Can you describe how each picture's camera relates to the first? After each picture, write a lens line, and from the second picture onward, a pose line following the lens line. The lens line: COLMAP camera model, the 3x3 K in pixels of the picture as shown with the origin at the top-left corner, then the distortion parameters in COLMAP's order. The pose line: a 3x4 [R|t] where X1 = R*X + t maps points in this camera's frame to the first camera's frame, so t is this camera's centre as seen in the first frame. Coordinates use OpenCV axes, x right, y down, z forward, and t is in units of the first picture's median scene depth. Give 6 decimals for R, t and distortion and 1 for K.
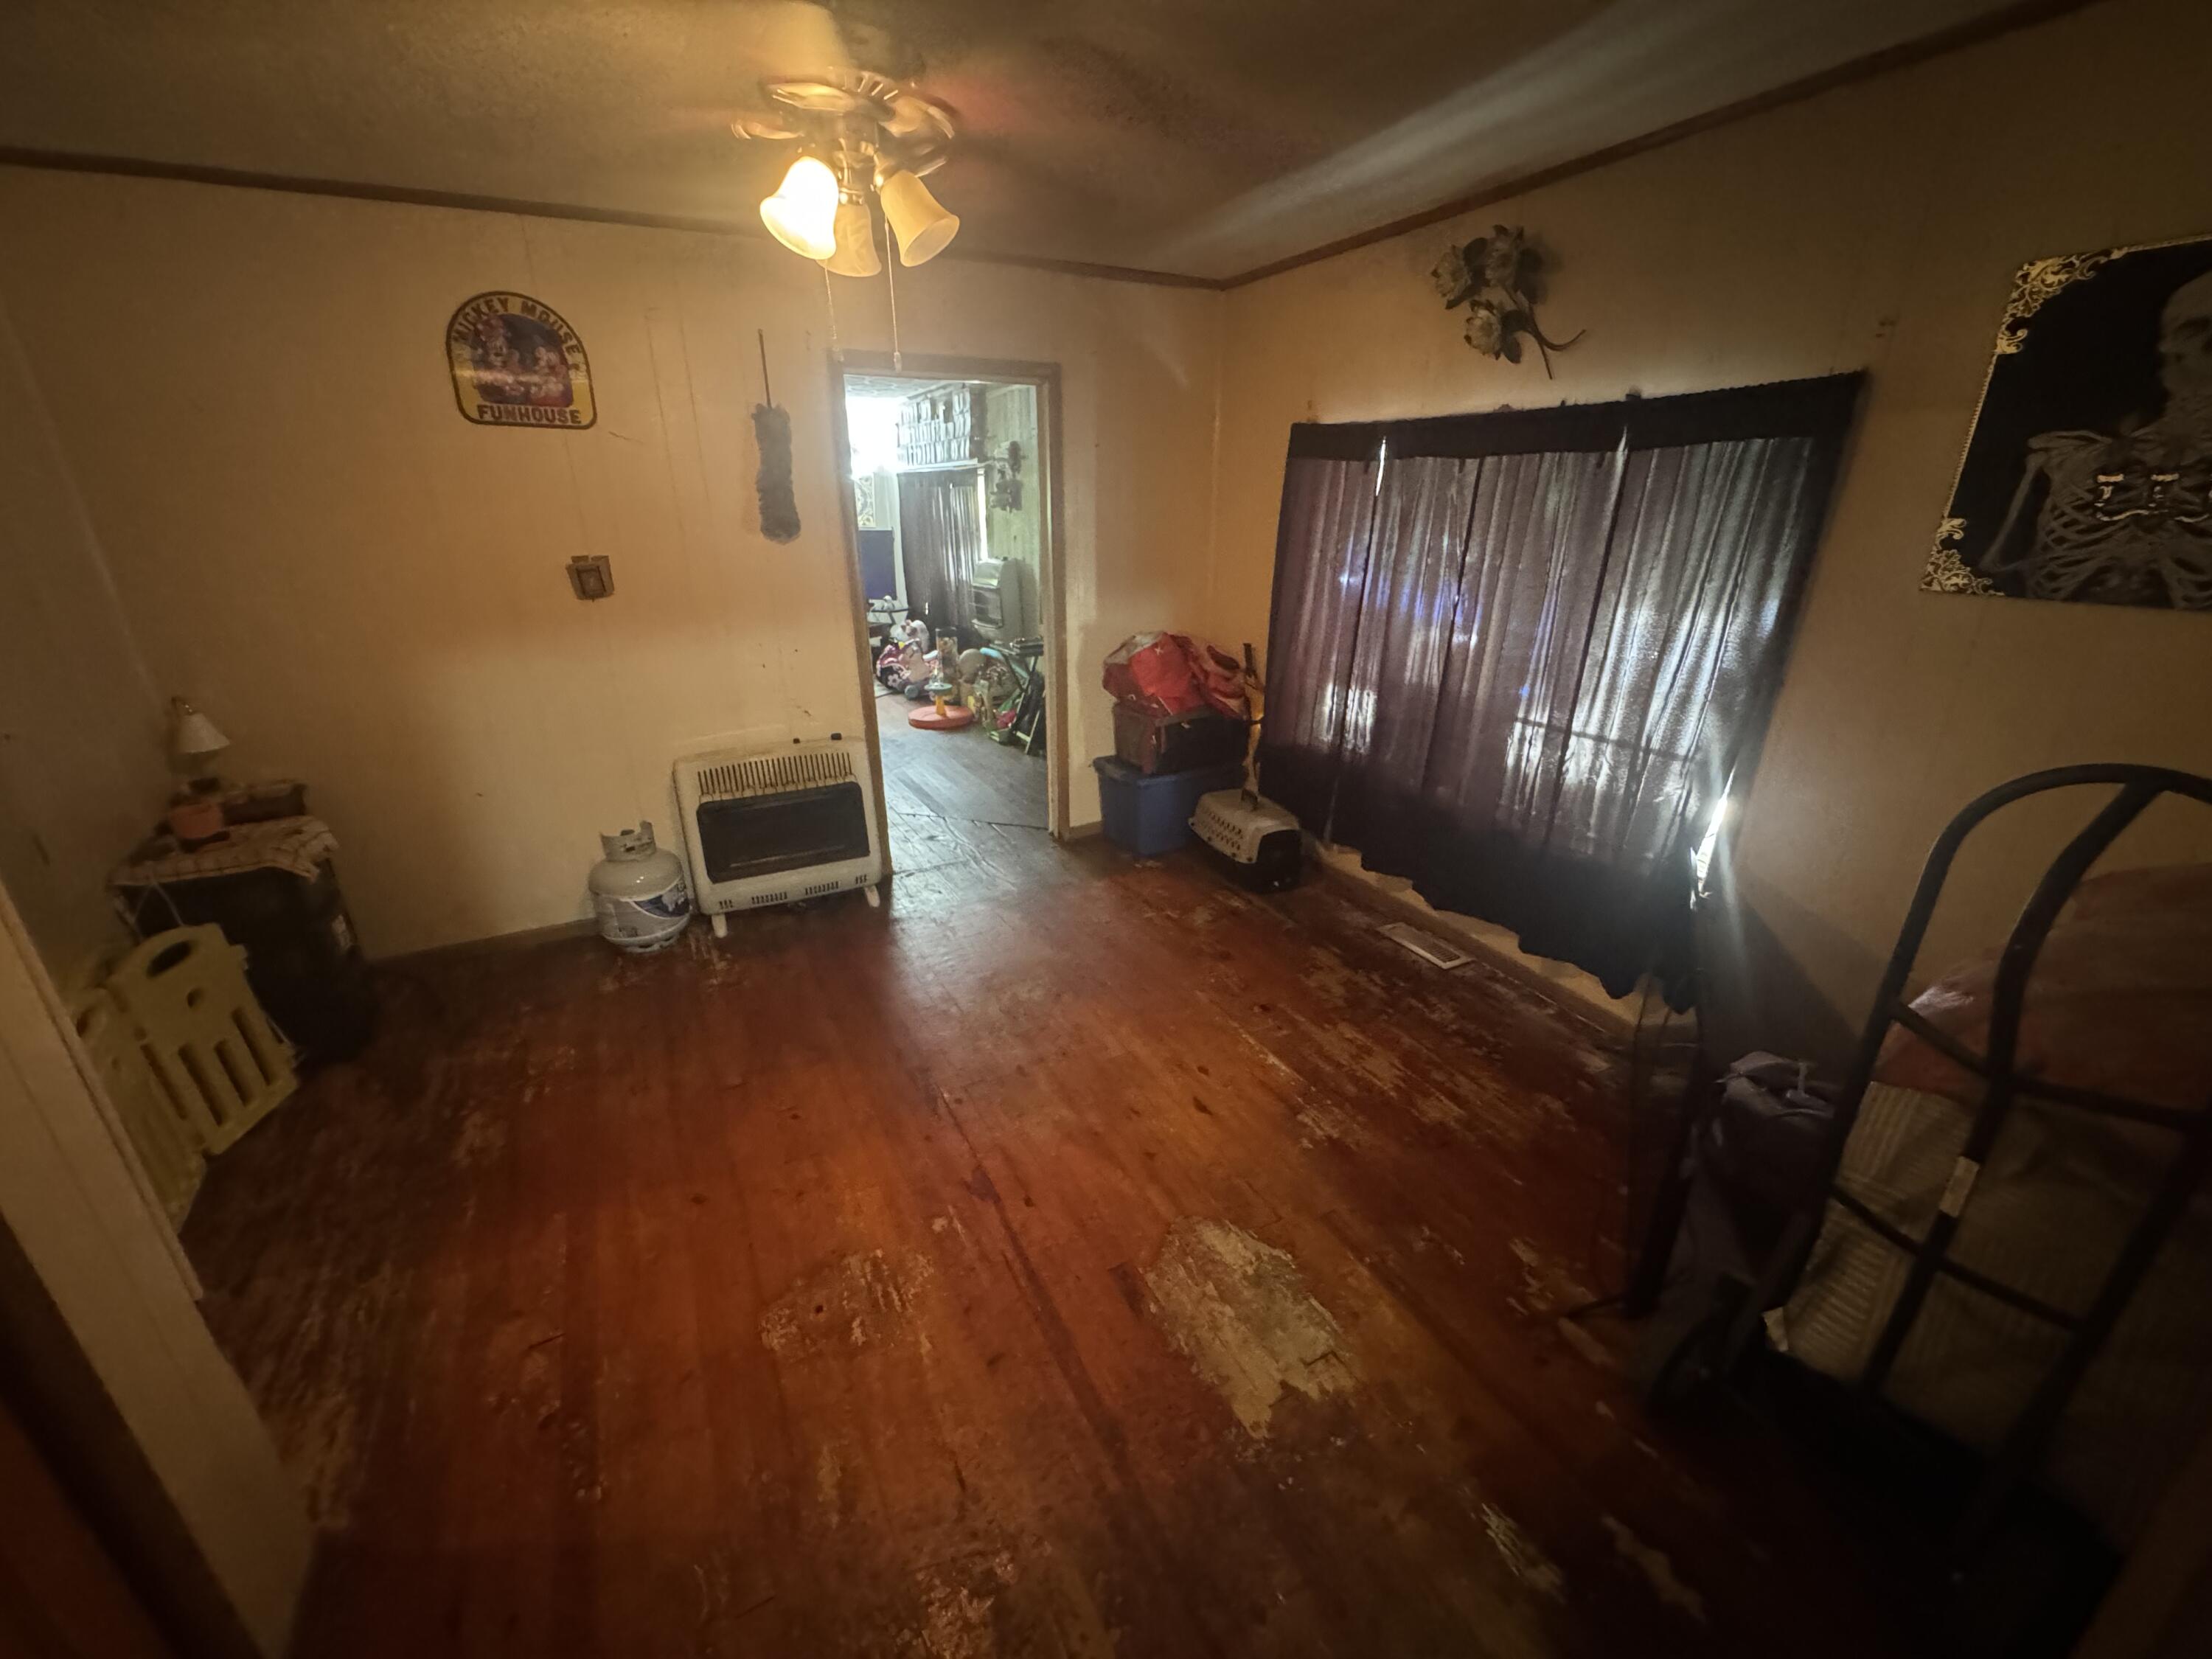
lens RADIAL K [[885.7, 0, 1102.8], [0, 885.7, 828.3], [0, 0, 1]] dist [-0.003039, 0.000124]
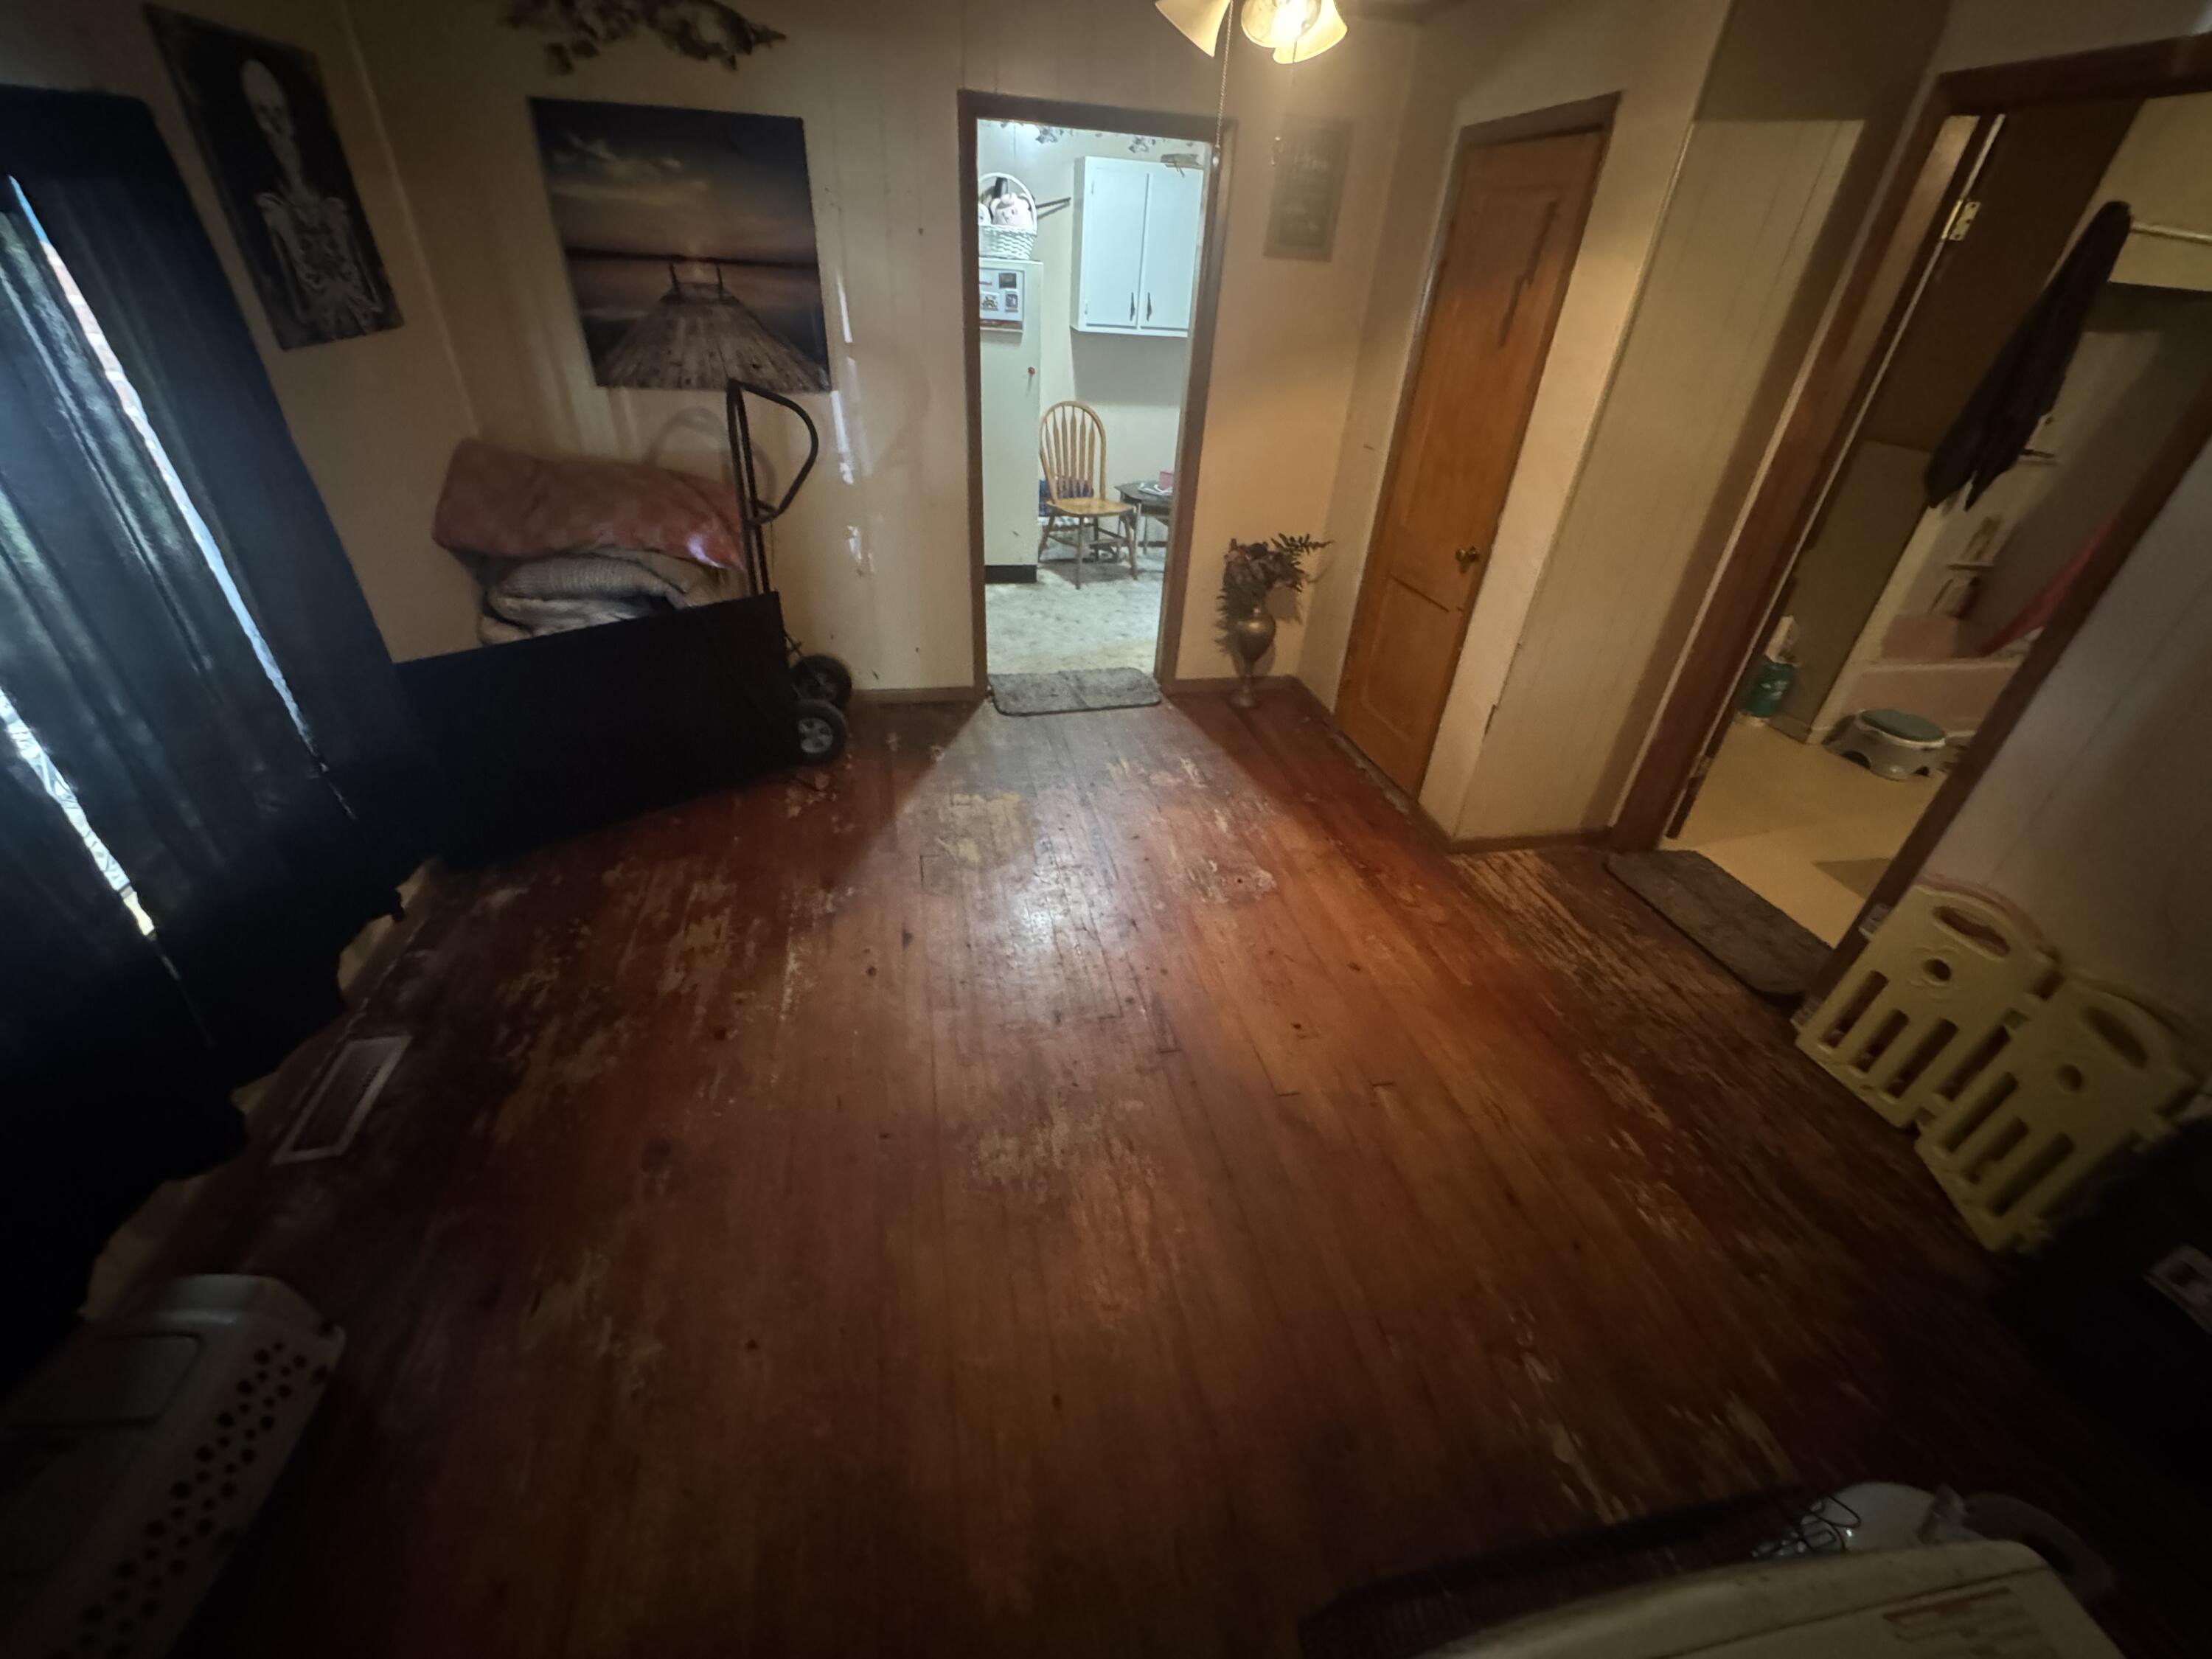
lens RADIAL K [[885.7, 0, 1102.8], [0, 885.7, 828.3], [0, 0, 1]] dist [-0.003039, 0.000124]
pose [[-0.959291, -0.191058, 0.207986, -0.270268], [0.054333, 0.597835, 0.799776, -0.520970], [-0.277145, 0.778518, -0.563117, 1.274444]]
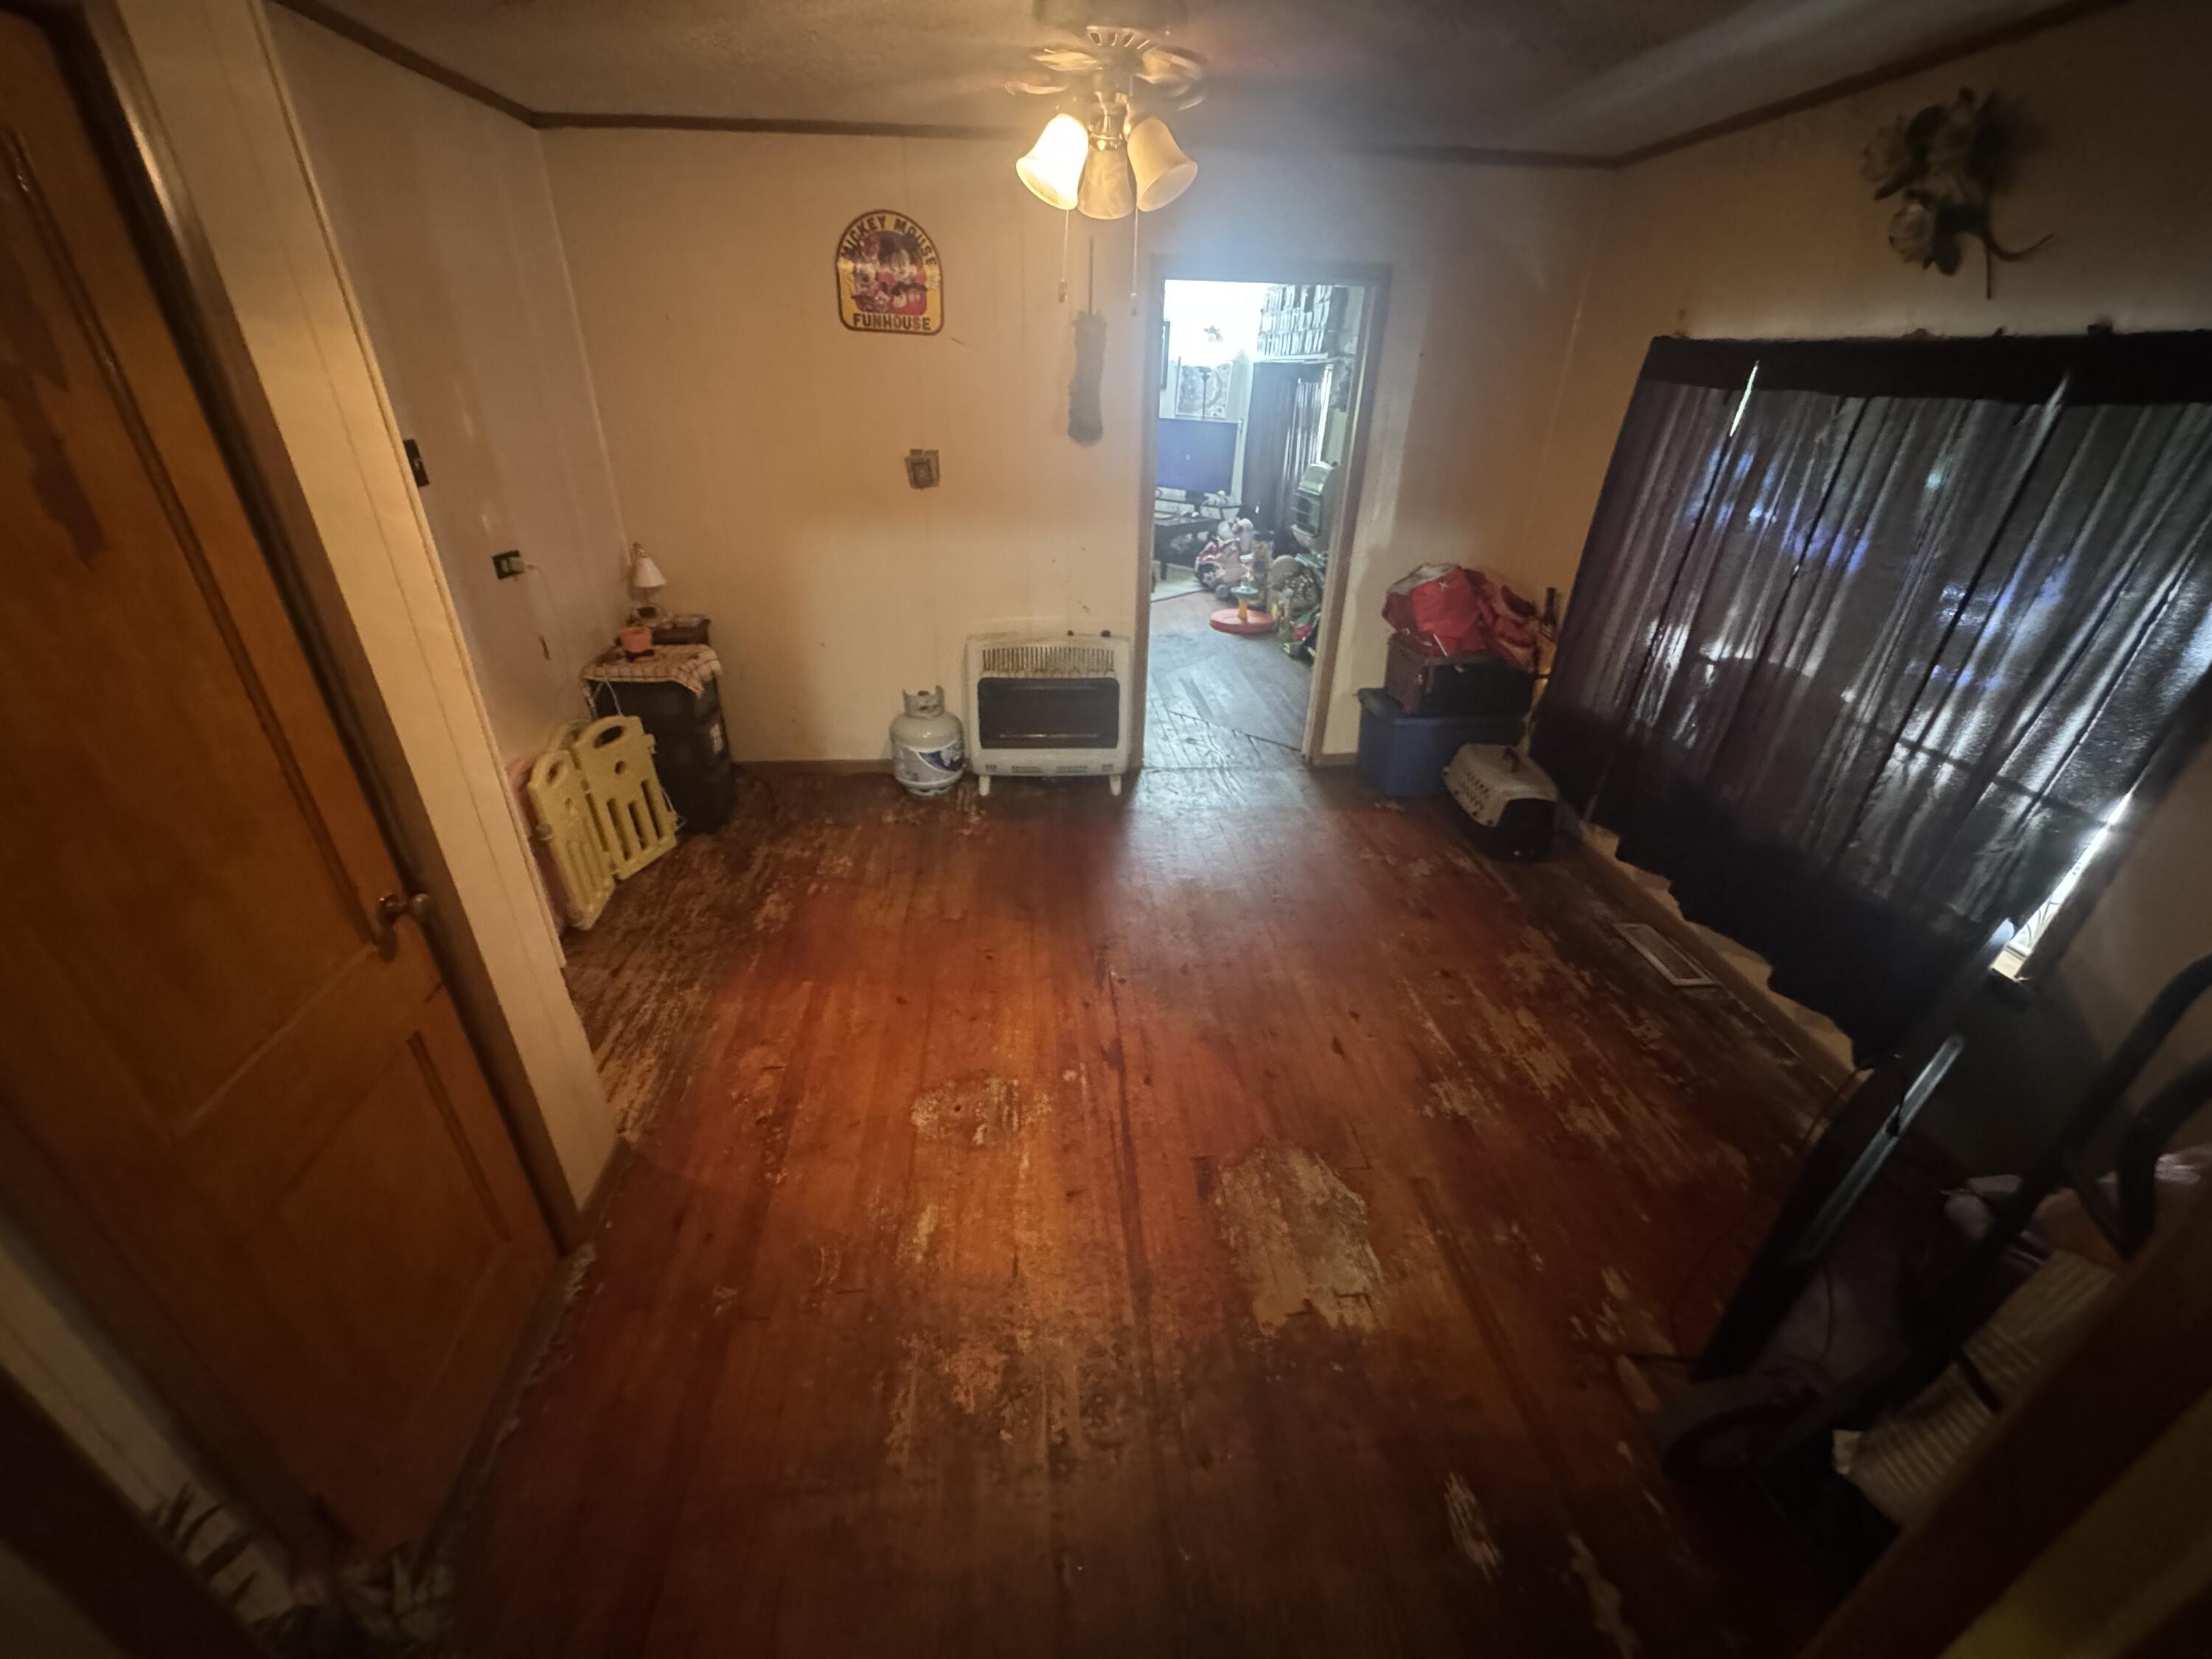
lens RADIAL K [[885.7, 0, 1102.8], [0, 885.7, 828.3], [0, 0, 1]] dist [-0.003039, 0.000124]
pose [[0.920647, 0.204425, -0.332596, 0.134359], [-0.164850, 0.975830, 0.143461, -0.033954], [0.353884, -0.077248, 0.932094, -0.035325]]
